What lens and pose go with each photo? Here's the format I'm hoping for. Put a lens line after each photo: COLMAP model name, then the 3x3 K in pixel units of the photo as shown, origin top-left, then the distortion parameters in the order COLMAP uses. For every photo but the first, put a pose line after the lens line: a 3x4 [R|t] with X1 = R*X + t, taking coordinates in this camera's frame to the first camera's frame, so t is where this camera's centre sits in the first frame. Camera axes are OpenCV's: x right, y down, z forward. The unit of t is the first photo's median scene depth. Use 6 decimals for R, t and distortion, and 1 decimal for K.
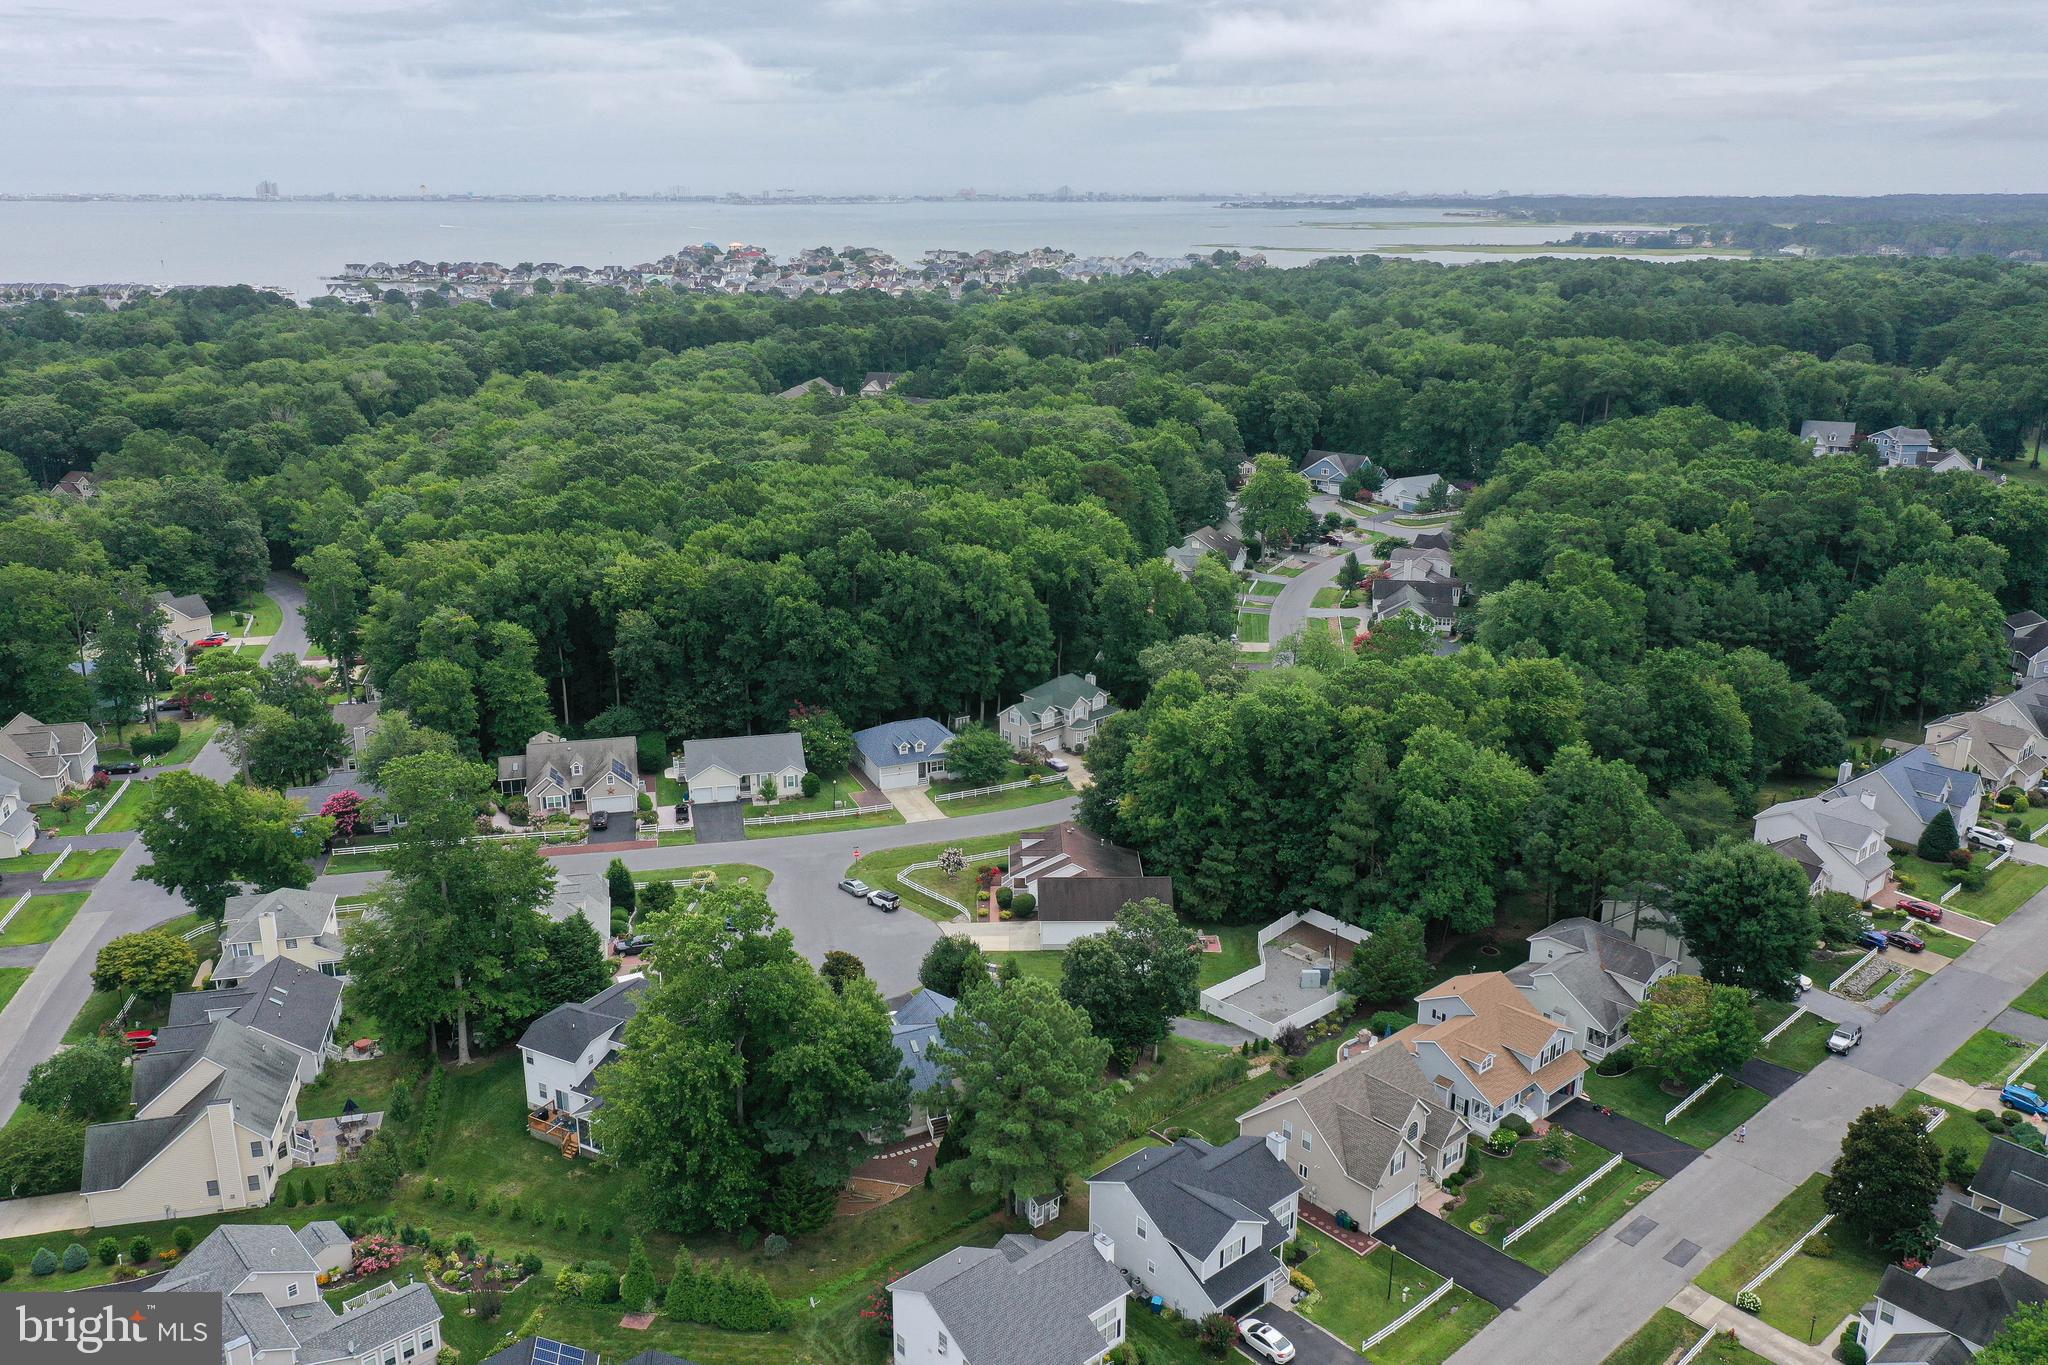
lens RADIAL K [[1614.8, 0, 1024.0], [0, 1614.8, 682.5], [0, 0, 1]] dist [0.018149, 0.002117]
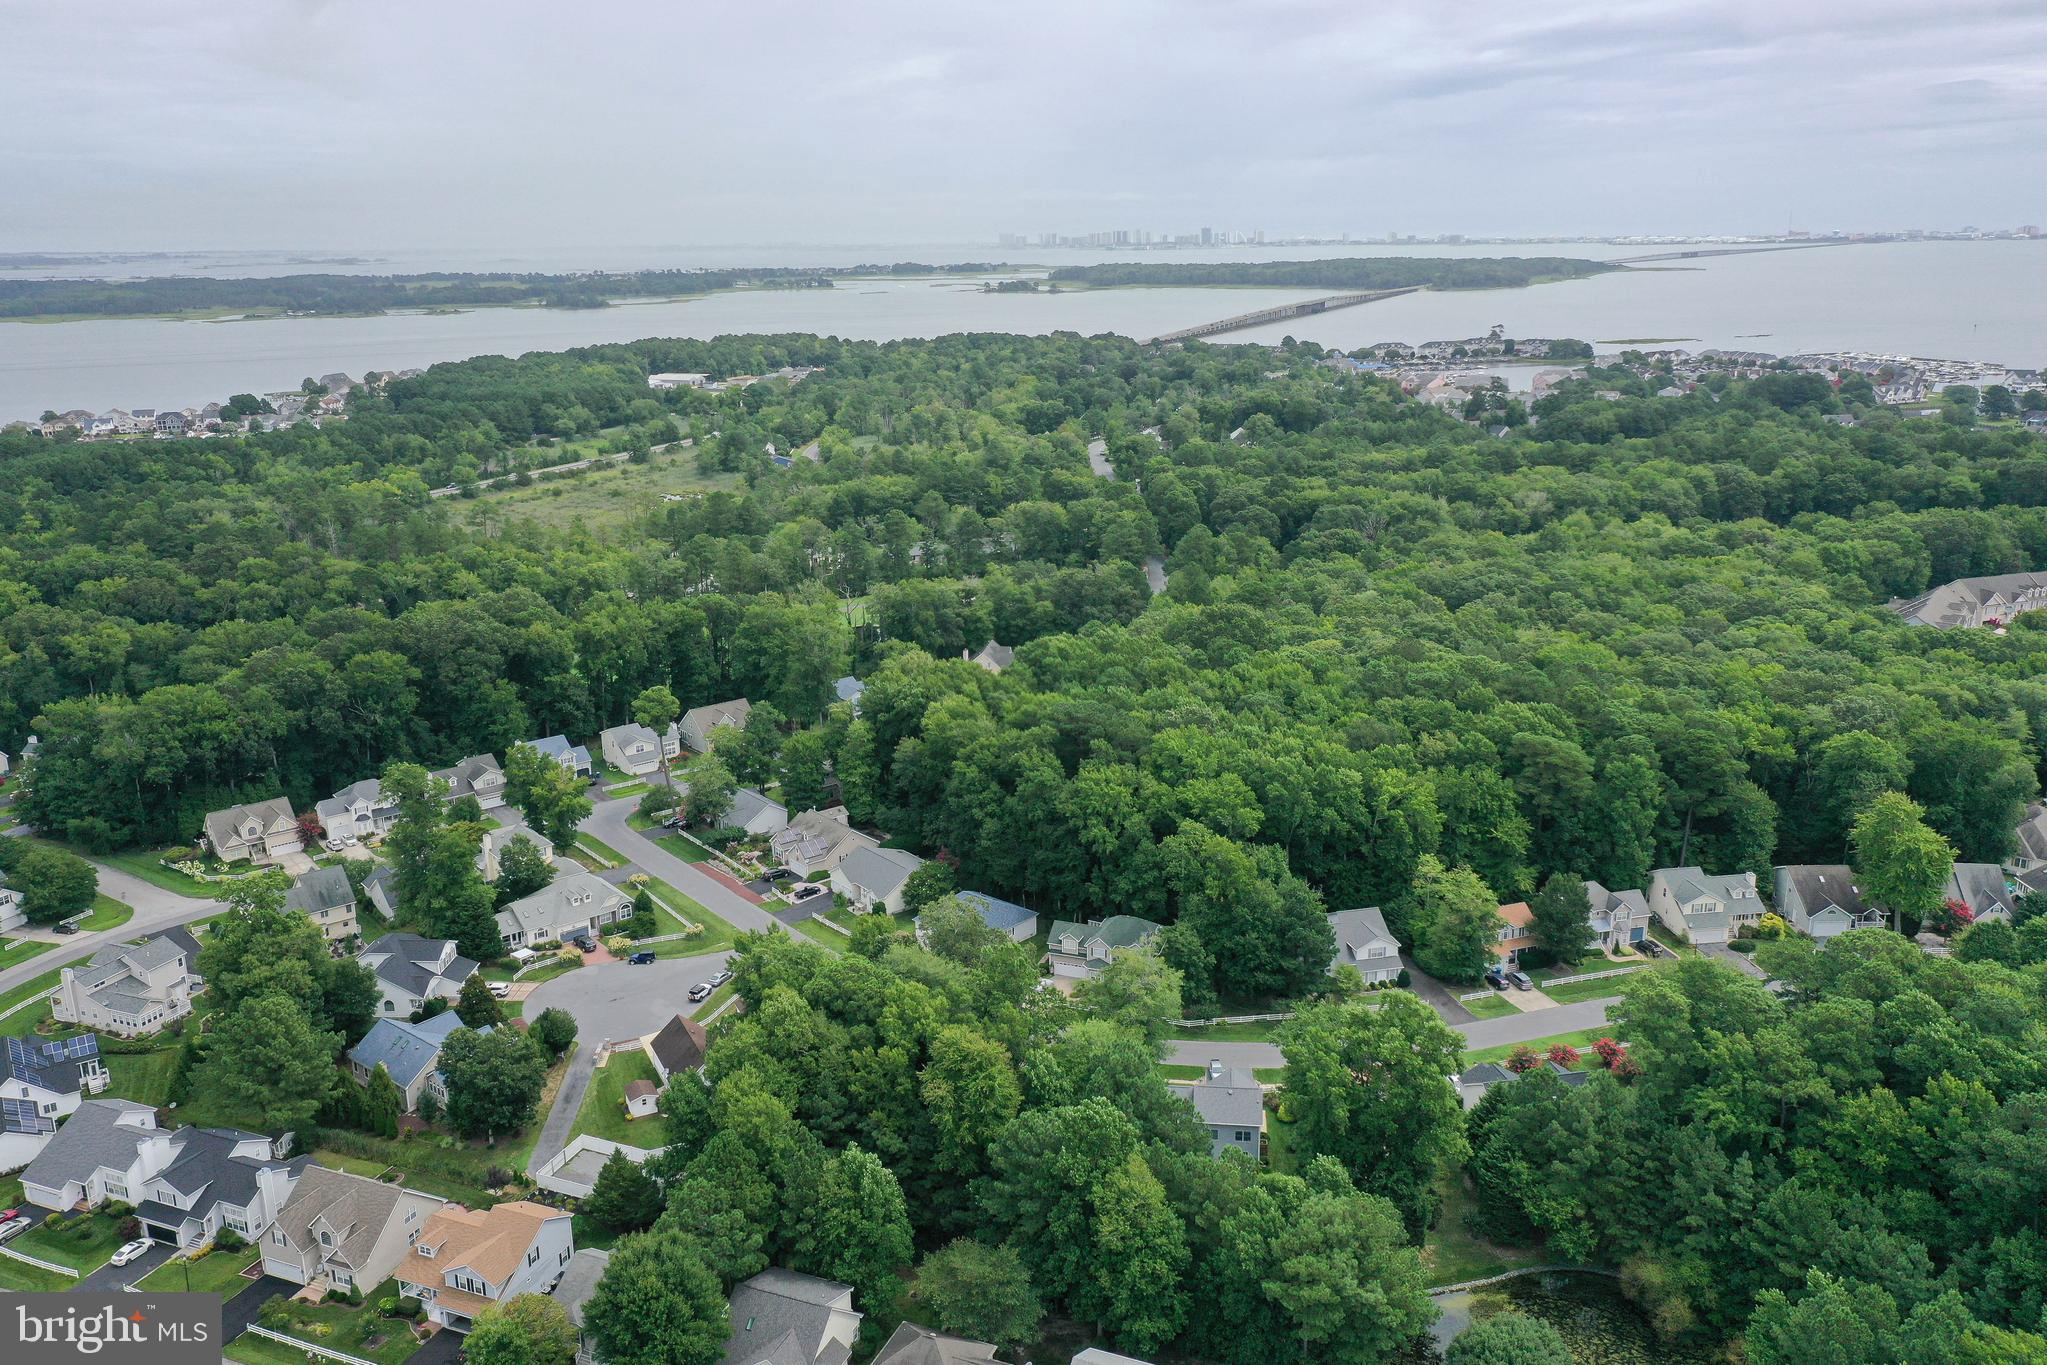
lens RADIAL K [[1628.1, 0, 1023.5], [0, 1628.1, 682.5], [0, 0, 1]] dist [0.017291, 0.000800]
pose [[0.432330, 0.237404, -0.869902, 0.849496], [-0.252765, 0.957948, 0.135811, -0.266811], [0.865563, 0.161166, 0.474158, 0.432317]]
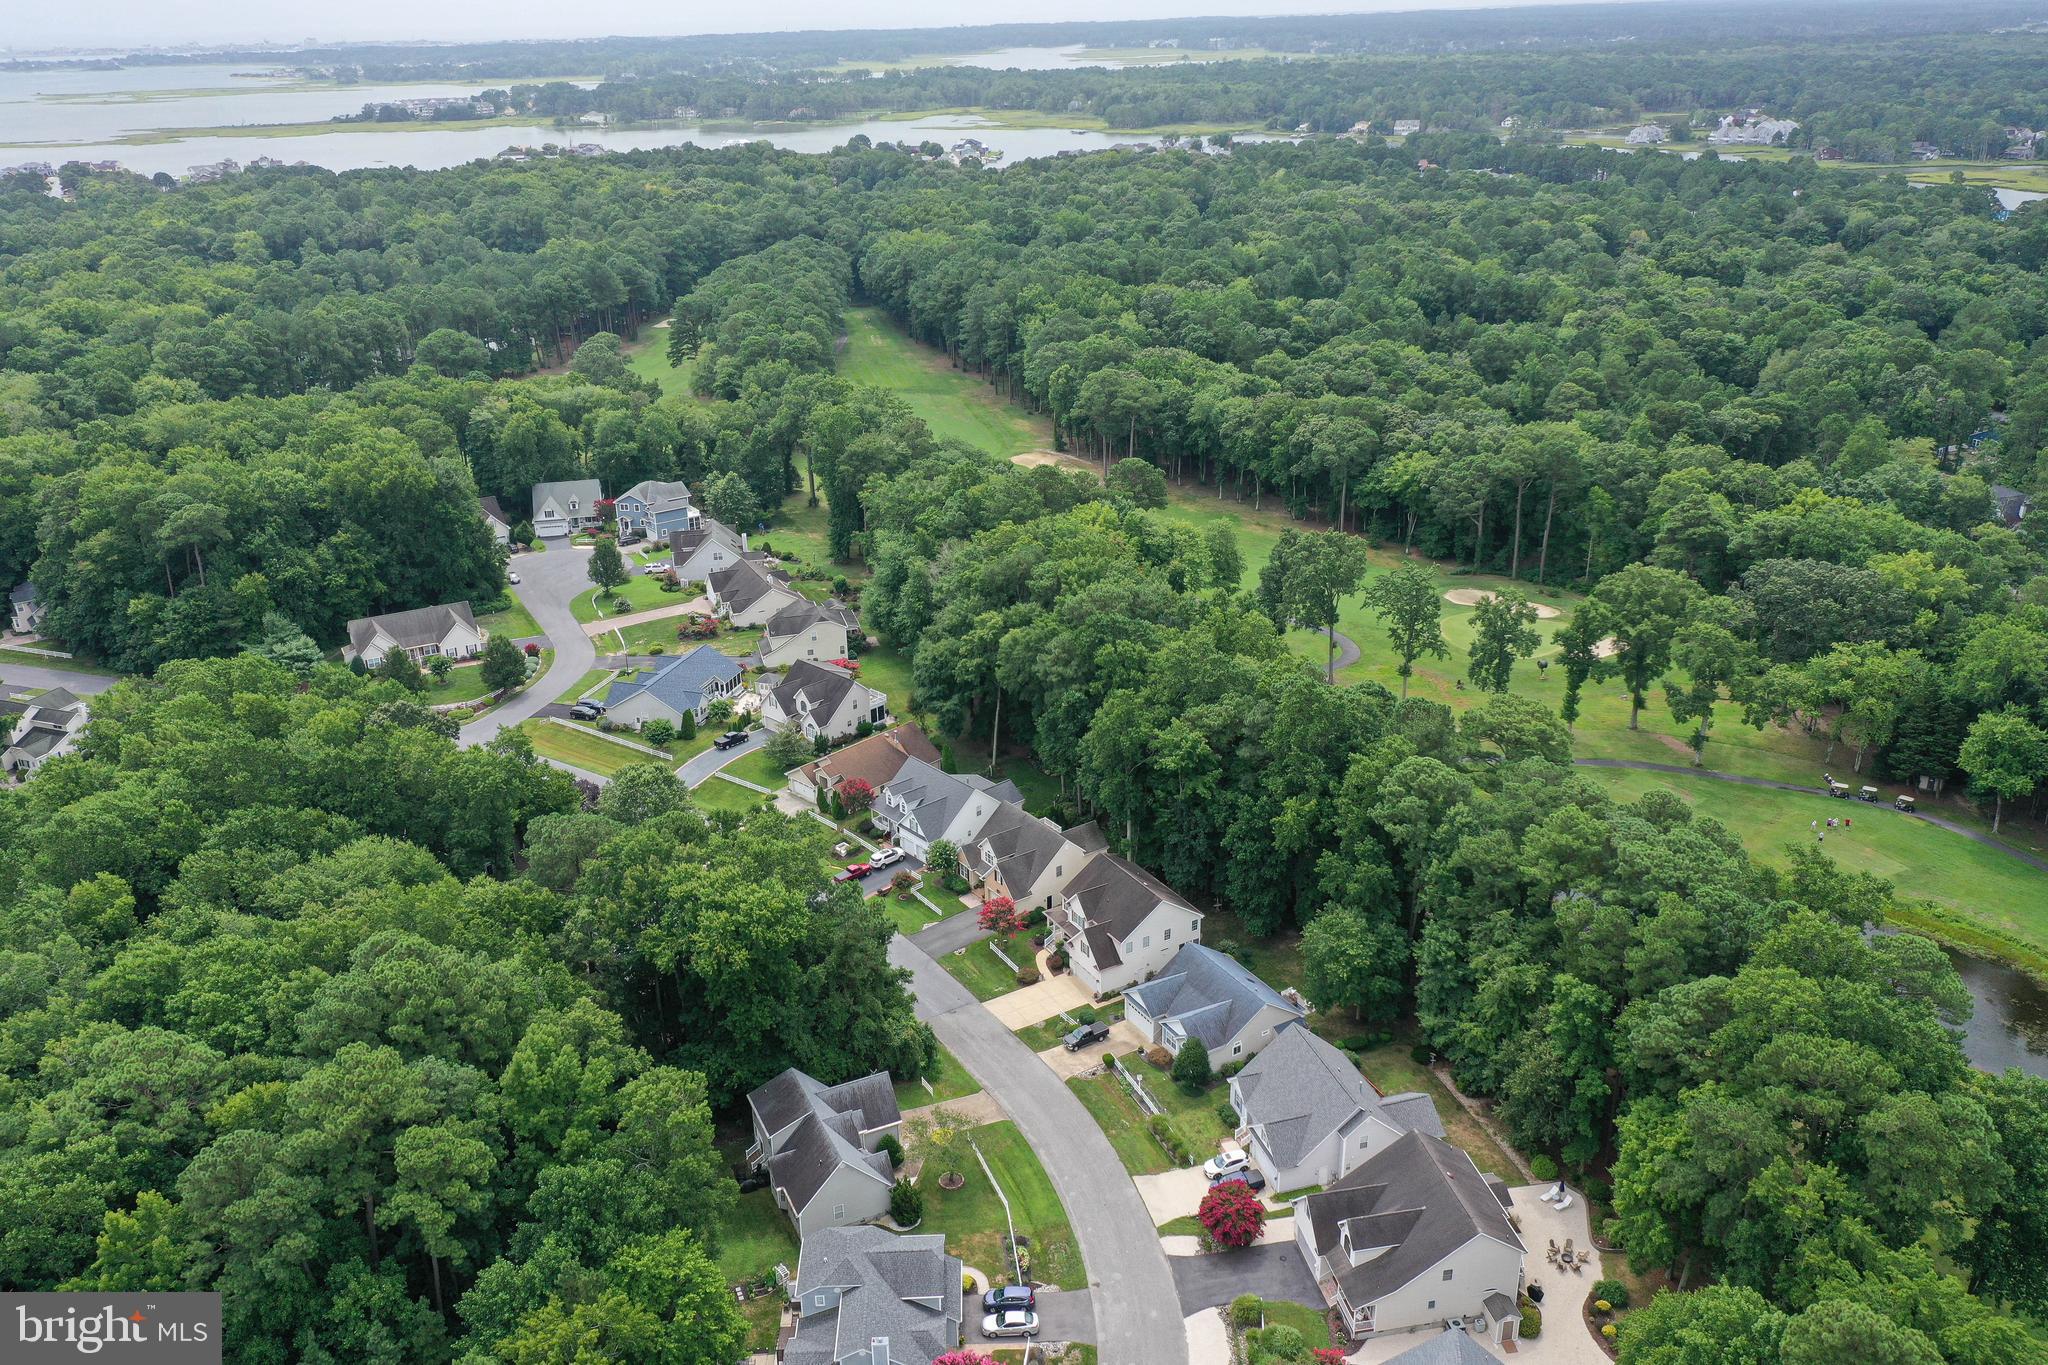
lens RADIAL K [[1614.8, 0, 1024.0], [0, 1614.8, 682.5], [0, 0, 1]] dist [0.018149, 0.002117]
pose [[0.792591, -0.253139, 0.554725, 0.463516], [0.203208, 0.967404, 0.151114, -0.284352], [-0.574896, -0.007047, 0.818196, 0.559845]]
